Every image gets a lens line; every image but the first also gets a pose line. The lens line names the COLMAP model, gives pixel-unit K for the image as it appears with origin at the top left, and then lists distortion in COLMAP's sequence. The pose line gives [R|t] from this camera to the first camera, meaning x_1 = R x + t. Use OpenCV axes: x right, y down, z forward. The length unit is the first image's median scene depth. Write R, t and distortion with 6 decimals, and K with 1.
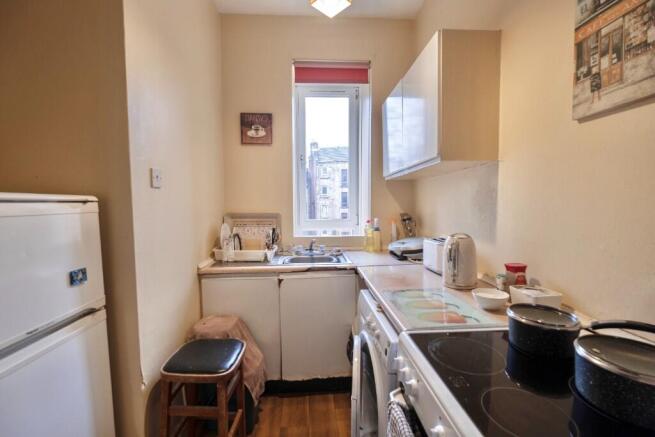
lens RADIAL K [[289.0, 0, 327.5], [0, 289.0, 218.5], [0, 0, 1]] dist [-0.001152, -0.000330]
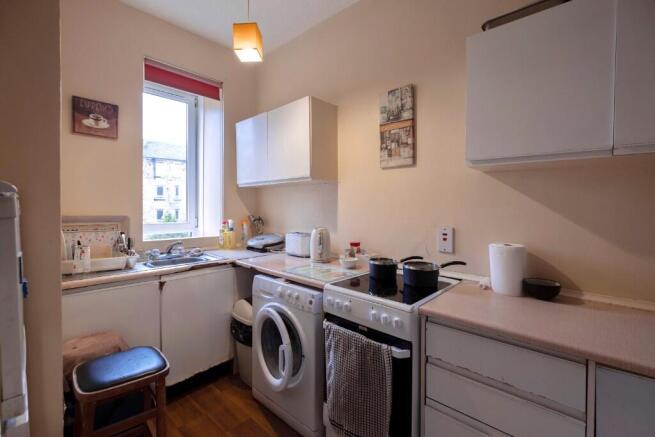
lens RADIAL K [[291.7, 0, 326.6], [0, 291.7, 201.5], [0, 0, 1]] dist [-0.001345, -0.000201]
pose [[0.727441, 0.027068, 0.685637, -0.406248], [0.022869, 0.997710, -0.063652, 0.011369], [-0.685789, 0.061983, 0.725156, -0.112155]]
